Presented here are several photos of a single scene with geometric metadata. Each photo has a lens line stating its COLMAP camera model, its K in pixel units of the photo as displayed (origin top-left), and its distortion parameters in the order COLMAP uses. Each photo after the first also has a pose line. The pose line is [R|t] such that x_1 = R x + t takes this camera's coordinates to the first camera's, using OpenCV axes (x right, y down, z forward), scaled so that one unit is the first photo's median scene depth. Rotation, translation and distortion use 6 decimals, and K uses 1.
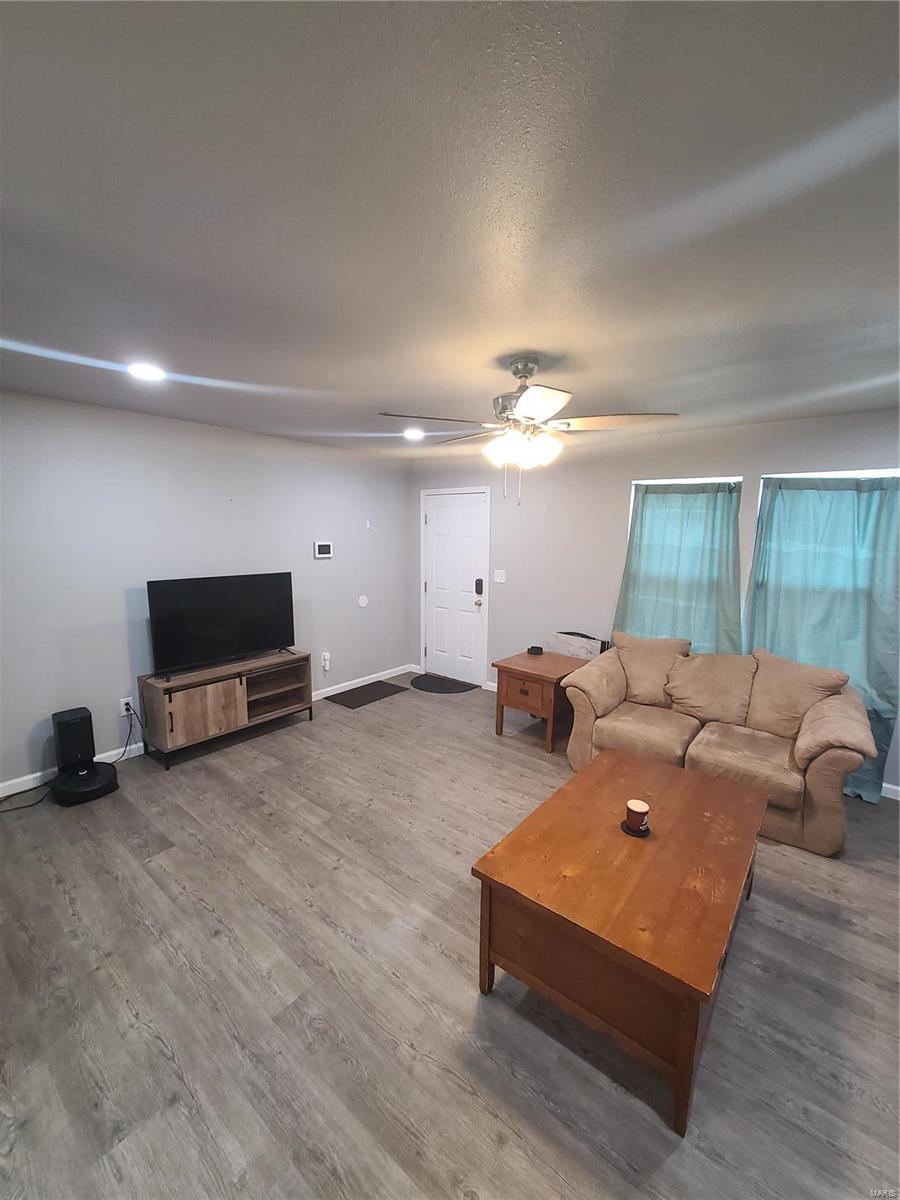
lens RADIAL K [[486.0, 0, 450.0], [0, 486.0, 600.0], [0, 0, 1]] dist [0.001726, -0.003677]
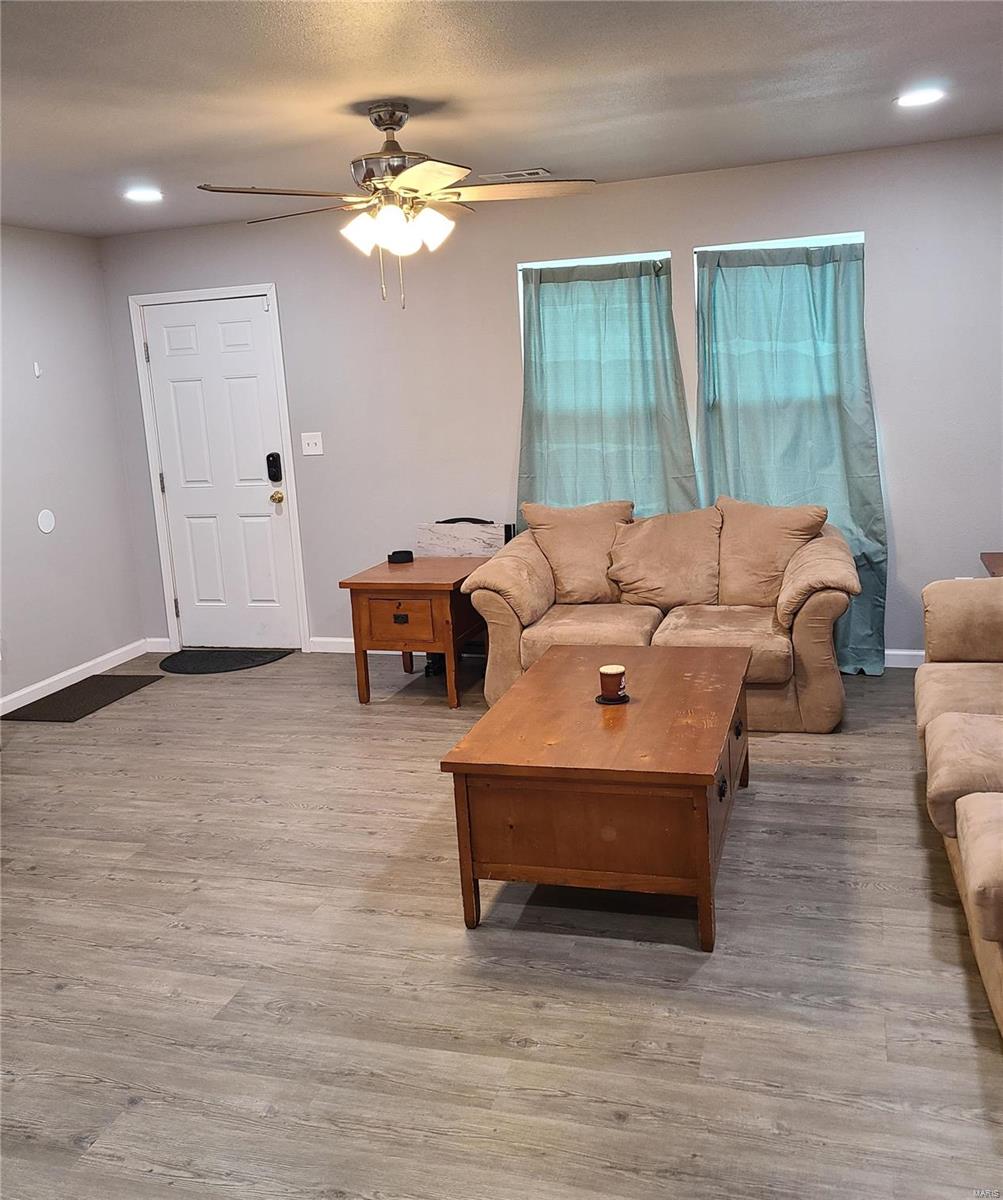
lens RADIAL K [[1095.4, 0, 501.1], [0, 1095.4, 528.2], [0, 0, 1]] dist [0.045333, 0.000258]
pose [[0.925554, -0.128358, 0.356195, -0.232555], [0.130305, 0.991299, 0.018633, 0.077139], [-0.355487, 0.029169, 0.934226, -0.371142]]
